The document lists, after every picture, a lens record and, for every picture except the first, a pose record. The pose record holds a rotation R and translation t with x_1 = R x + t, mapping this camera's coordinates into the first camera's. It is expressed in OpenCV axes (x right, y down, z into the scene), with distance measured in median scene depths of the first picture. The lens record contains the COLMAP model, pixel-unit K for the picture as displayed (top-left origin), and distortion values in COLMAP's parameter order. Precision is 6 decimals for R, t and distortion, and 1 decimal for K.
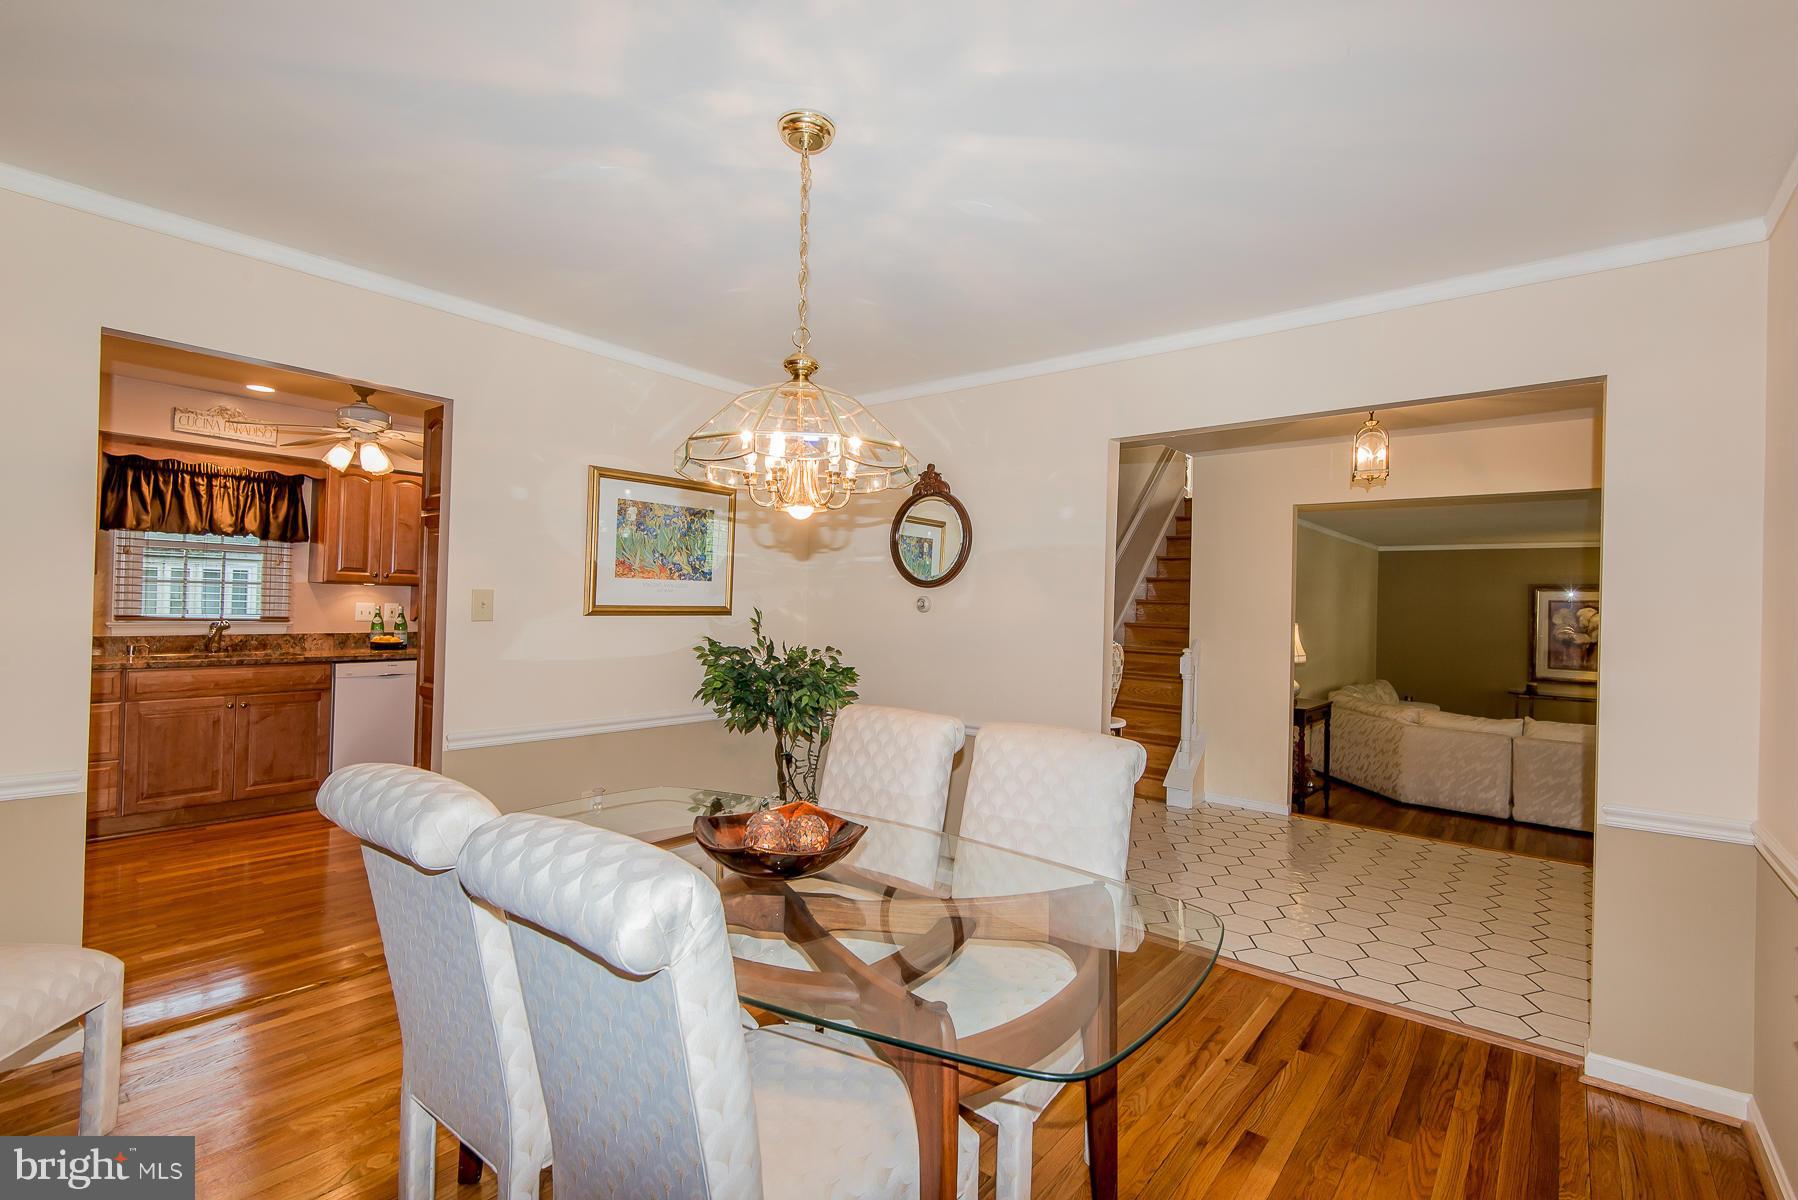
lens RADIAL K [[808.2, 0, 901.5], [0, 808.2, 592.6], [0, 0, 1]] dist [0.050695, -0.030682]
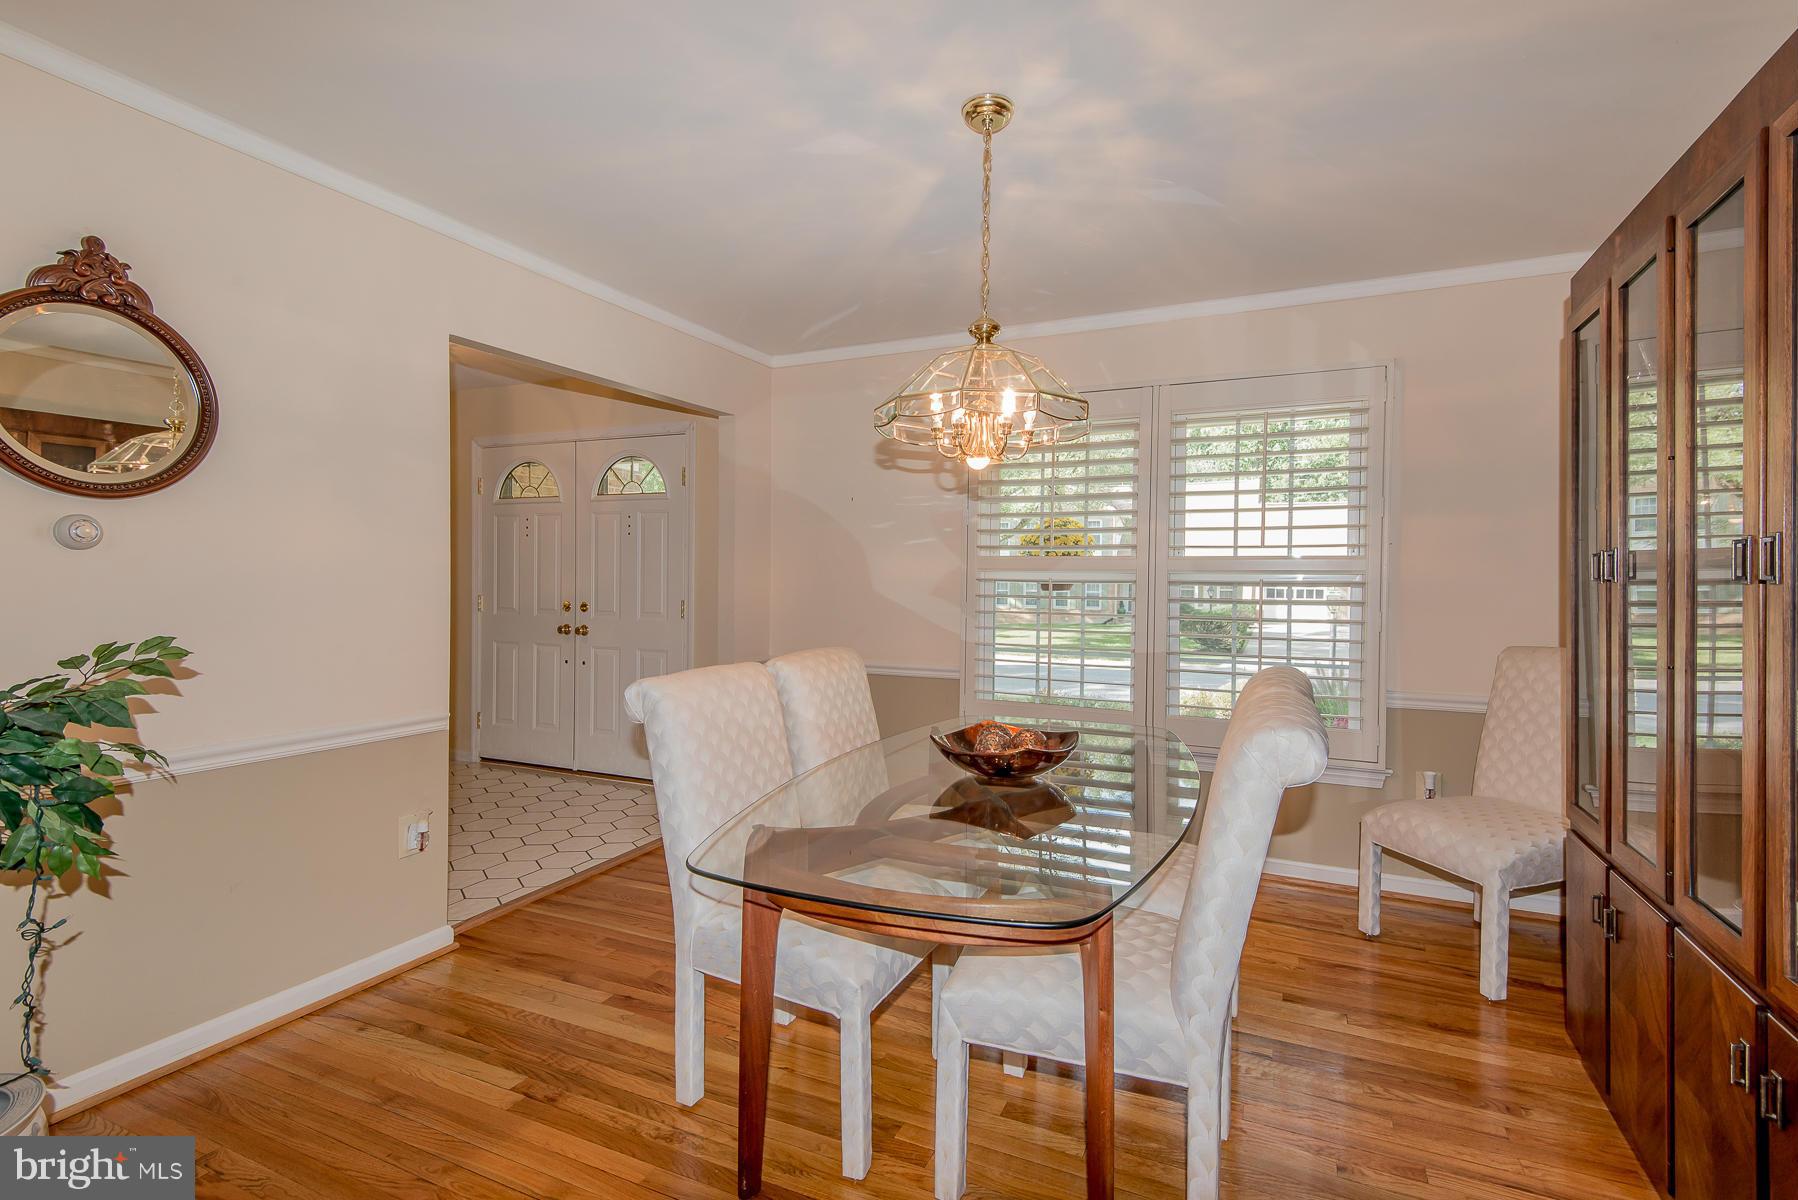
lens RADIAL K [[808.2, 0, 901.5], [0, 808.2, 592.6], [0, 0, 1]] dist [0.050695, -0.030682]
pose [[-0.270352, -0.025464, 0.962425, -0.607710], [-0.022358, 0.999547, 0.020166, 0.033226], [-0.962502, -0.016066, -0.270798, 0.737142]]
